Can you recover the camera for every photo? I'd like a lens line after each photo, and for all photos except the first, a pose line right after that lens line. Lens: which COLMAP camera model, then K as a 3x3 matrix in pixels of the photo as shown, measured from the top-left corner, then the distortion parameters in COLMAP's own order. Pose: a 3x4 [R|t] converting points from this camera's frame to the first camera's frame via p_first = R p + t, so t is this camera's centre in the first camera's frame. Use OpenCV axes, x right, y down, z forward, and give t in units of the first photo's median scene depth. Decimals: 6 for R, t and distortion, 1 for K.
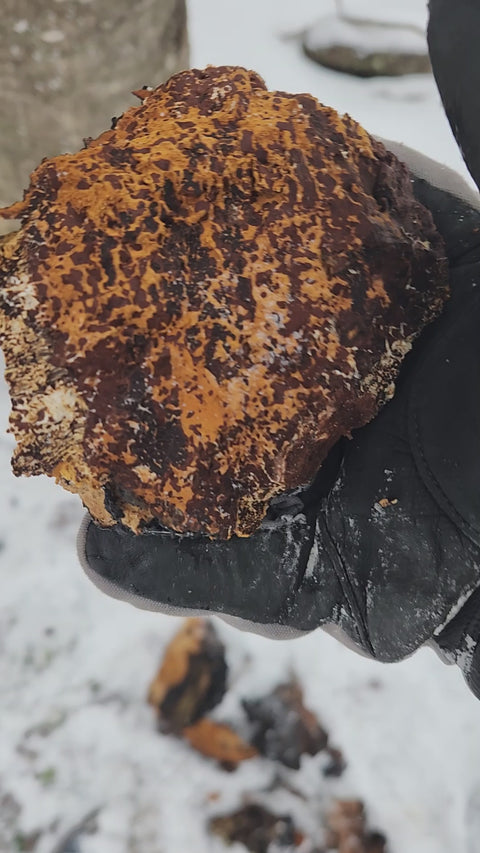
lens RADIAL K [[758.7, 0, 238.4], [0, 758.7, 421.7], [0, 0, 1]] dist [0.008098, -0.009819]
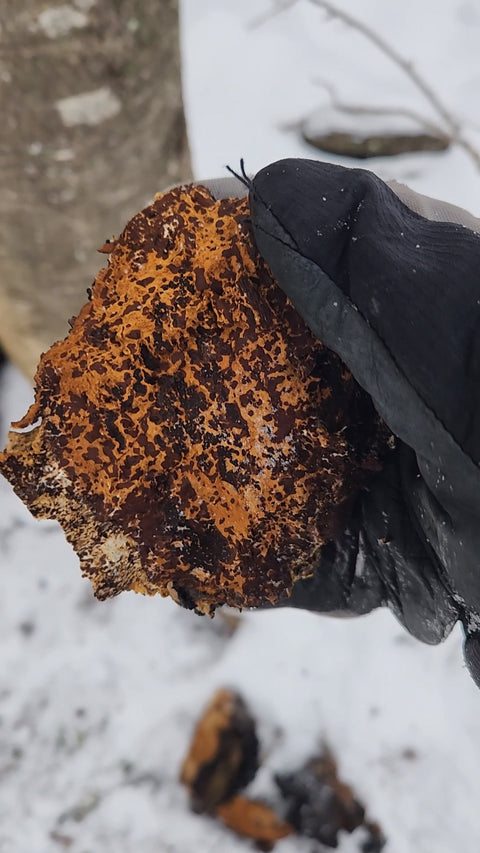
lens RADIAL K [[758.7, 0, 238.4], [0, 758.7, 421.7], [0, 0, 1]] dist [0.008098, -0.009819]
pose [[0.948778, -0.260025, -0.179463, 0.218415], [0.281727, 0.953391, 0.108049, -0.284280], [0.143003, -0.153075, 0.977813, -0.128232]]
